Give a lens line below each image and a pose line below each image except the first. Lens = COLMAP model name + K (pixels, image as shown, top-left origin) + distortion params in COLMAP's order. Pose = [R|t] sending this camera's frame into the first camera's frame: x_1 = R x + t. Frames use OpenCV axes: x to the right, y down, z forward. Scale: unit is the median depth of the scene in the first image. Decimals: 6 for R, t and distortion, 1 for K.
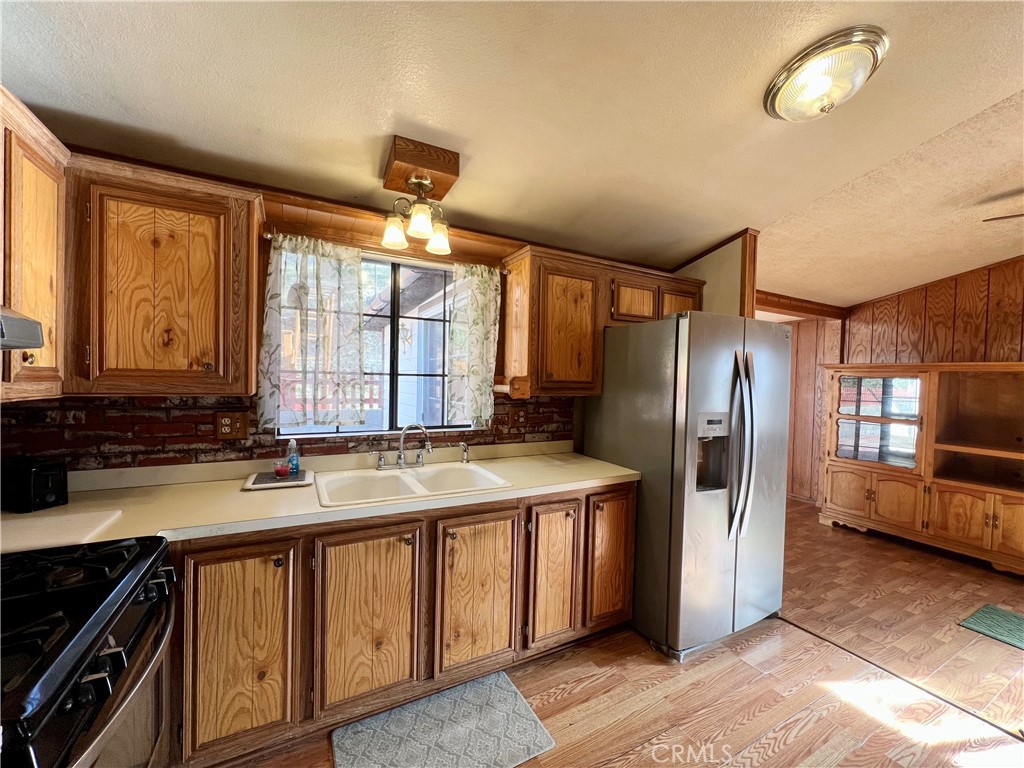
lens RADIAL K [[411.5, 0, 512.0], [0, 411.5, 384.0], [0, 0, 1]] dist [-0.001449, -0.000036]
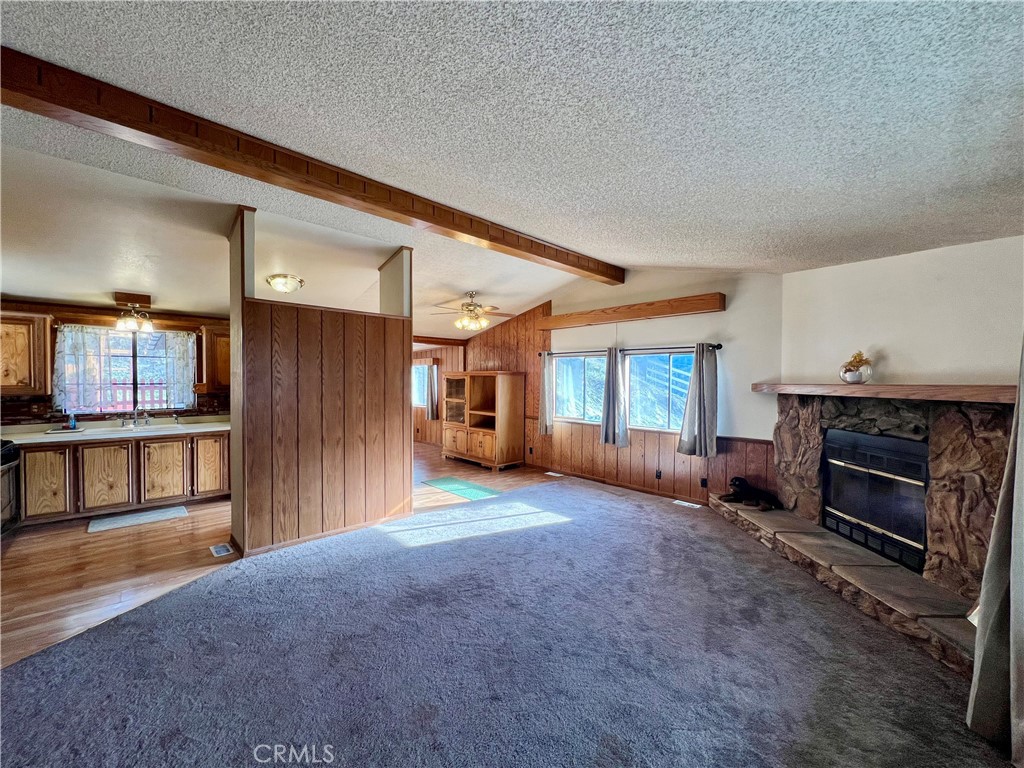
lens RADIAL K [[411.5, 0, 512.0], [0, 411.5, 384.0], [0, 0, 1]] dist [-0.001449, -0.000036]
pose [[0.963917, -0.023520, 0.265161, 1.280028], [0.023004, 0.999723, 0.005053, 0.013775], [-0.265206, 0.001230, 0.964191, -1.937511]]
